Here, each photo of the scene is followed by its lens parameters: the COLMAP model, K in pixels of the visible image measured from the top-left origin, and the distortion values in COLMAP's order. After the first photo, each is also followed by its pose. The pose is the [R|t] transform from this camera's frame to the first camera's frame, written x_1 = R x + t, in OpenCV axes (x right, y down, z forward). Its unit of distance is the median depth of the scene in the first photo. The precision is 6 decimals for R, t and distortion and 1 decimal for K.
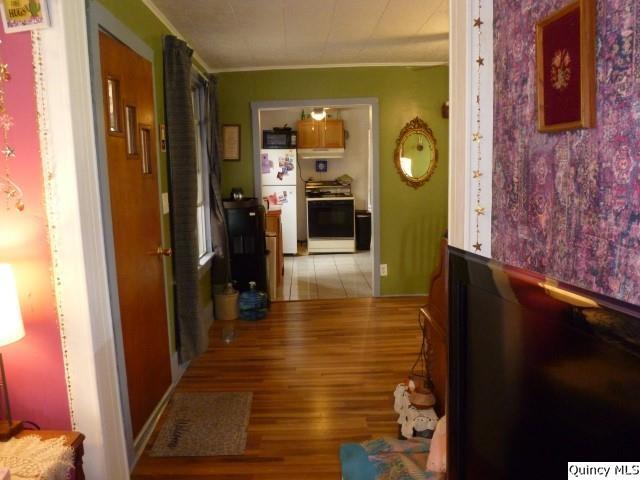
lens RADIAL K [[543.7, 0, 320.0], [0, 543.7, 240.0], [0, 0, 1]] dist [-0.079194, 0.044138]
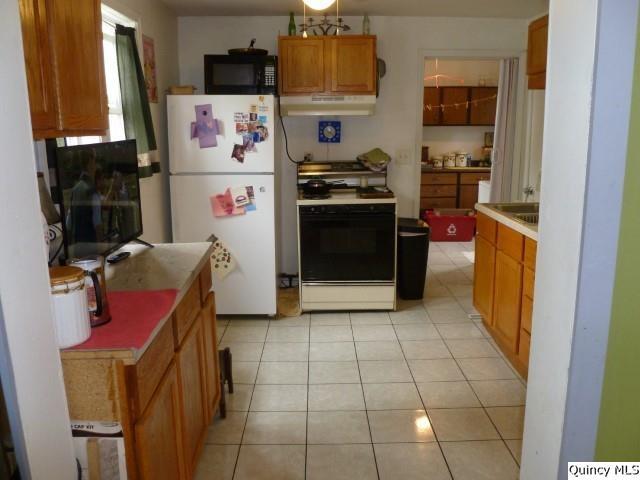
lens RADIAL K [[543.7, 0, 320.0], [0, 543.7, 240.0], [0, 0, 1]] dist [-0.079194, 0.044138]
pose [[0.999699, 0.011331, -0.021767, 0.006319], [-0.009836, 0.997662, 0.067636, -0.073825], [0.022483, -0.067402, 0.997473, 0.520648]]
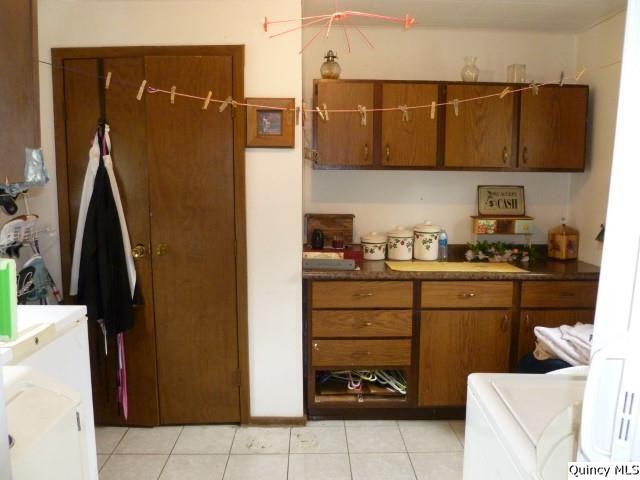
lens RADIAL K [[543.7, 0, 320.0], [0, 543.7, 240.0], [0, 0, 1]] dist [-0.079194, 0.044138]
pose [[0.999705, 0.023478, 0.006191, 0.083089], [-0.023263, 0.999195, -0.032677, -0.110525], [-0.006953, 0.032523, 0.999447, 0.814789]]
